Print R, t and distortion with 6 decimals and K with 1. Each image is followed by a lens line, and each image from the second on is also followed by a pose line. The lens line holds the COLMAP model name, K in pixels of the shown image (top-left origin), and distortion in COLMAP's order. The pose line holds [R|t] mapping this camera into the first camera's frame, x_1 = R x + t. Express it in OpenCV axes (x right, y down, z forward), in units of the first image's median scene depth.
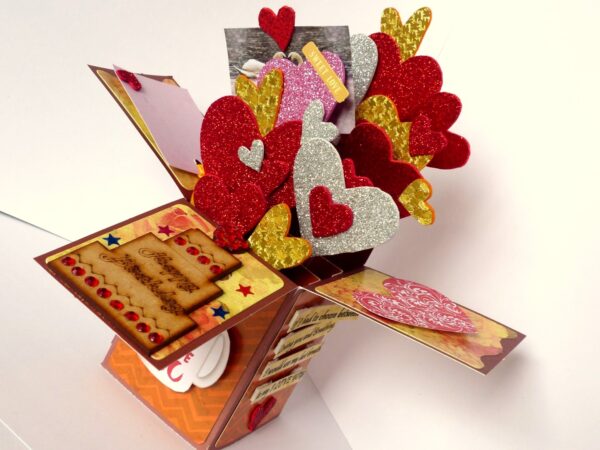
lens RADIAL K [[836.4, 0, 300.0], [0, 836.4, 225.0], [0, 0, 1]] dist [-0.015712, -0.012248]
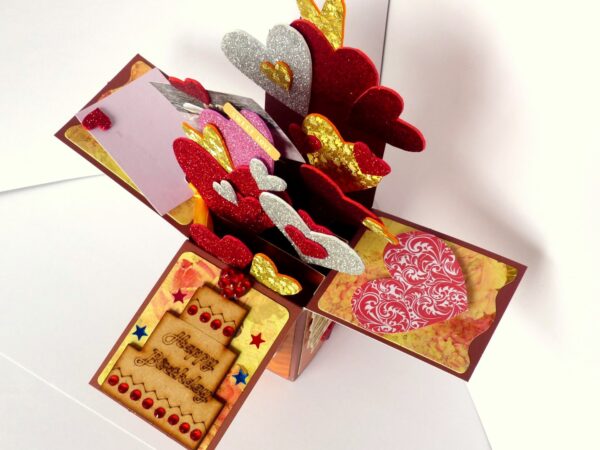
lens RADIAL K [[836.4, 0, 300.0], [0, 836.4, 225.0], [0, 0, 1]] dist [-0.015712, -0.012248]
pose [[0.919214, -0.212251, -0.331655, 0.394174], [0.368210, 0.761797, 0.532999, -0.618247], [0.139524, -0.612058, 0.778407, 0.181134]]
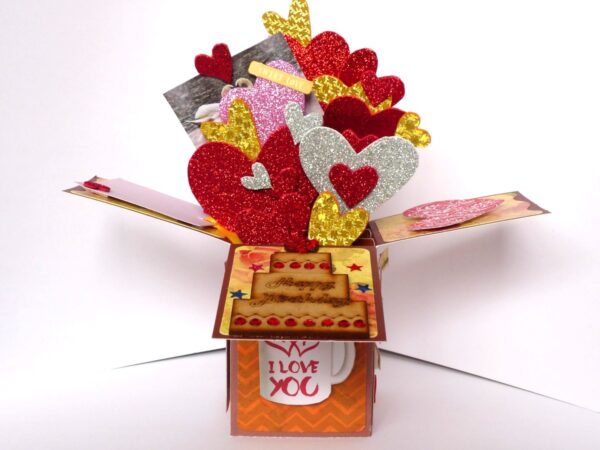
lens RADIAL K [[892.7, 0, 300.0], [0, 892.7, 225.0], [0, 0, 1]] dist [0.002149, -0.007687]
pose [[0.768991, -0.517803, 0.374877, -0.512568], [0.539431, 0.840289, 0.054115, -0.070257], [-0.343026, 0.160607, 0.925494, -0.083637]]
